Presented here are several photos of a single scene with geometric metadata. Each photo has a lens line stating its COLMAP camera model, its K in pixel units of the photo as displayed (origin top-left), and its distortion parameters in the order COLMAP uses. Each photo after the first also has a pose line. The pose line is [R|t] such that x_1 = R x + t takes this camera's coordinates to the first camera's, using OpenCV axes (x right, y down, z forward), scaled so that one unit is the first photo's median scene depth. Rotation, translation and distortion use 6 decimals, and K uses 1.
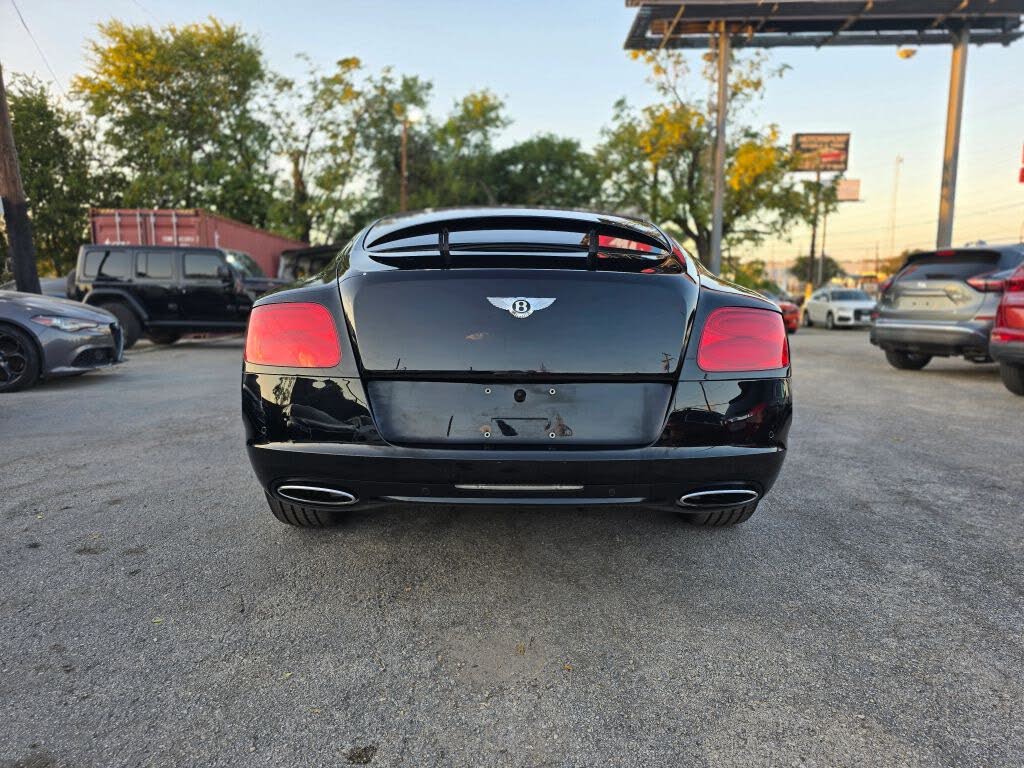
lens RADIAL K [[687.9, 0, 527.4], [0, 687.9, 397.6], [0, 0, 1]] dist [0.035895, -0.036296]
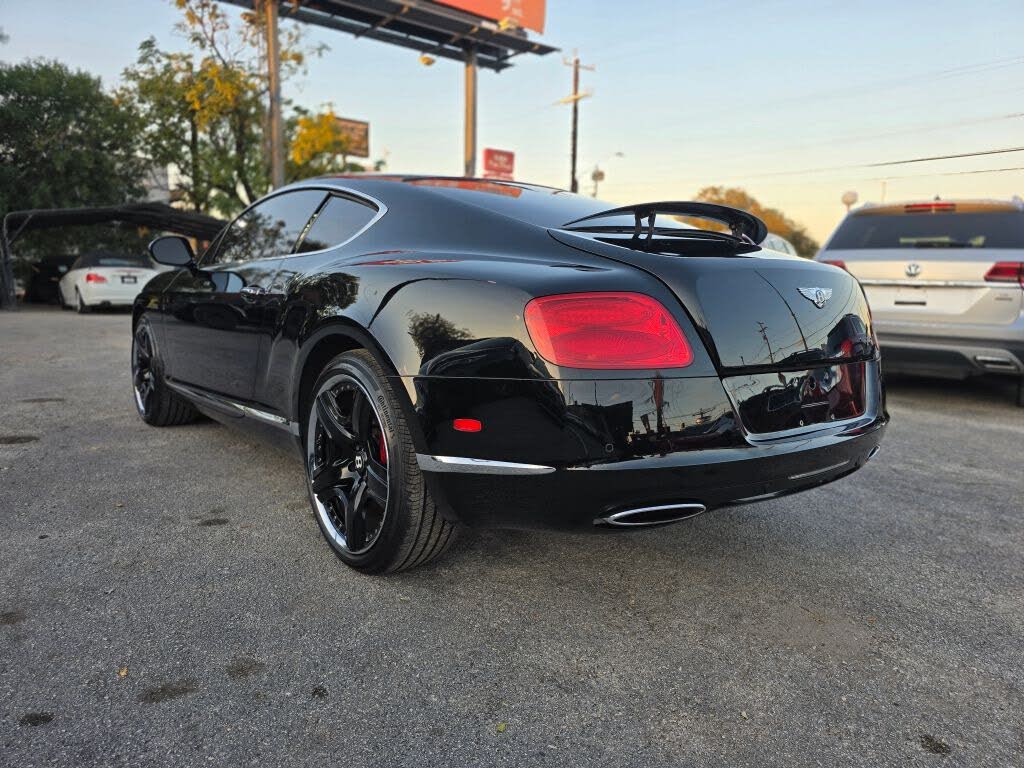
lens RADIAL K [[687.9, 0, 505.9], [0, 687.9, 384.6], [0, 0, 1]] dist [0.035895, -0.036296]
pose [[0.777399, -0.073421, 0.624708, -0.098912], [0.062248, 0.997269, 0.039745, -0.006661], [-0.625920, 0.007989, 0.779846, 0.044705]]
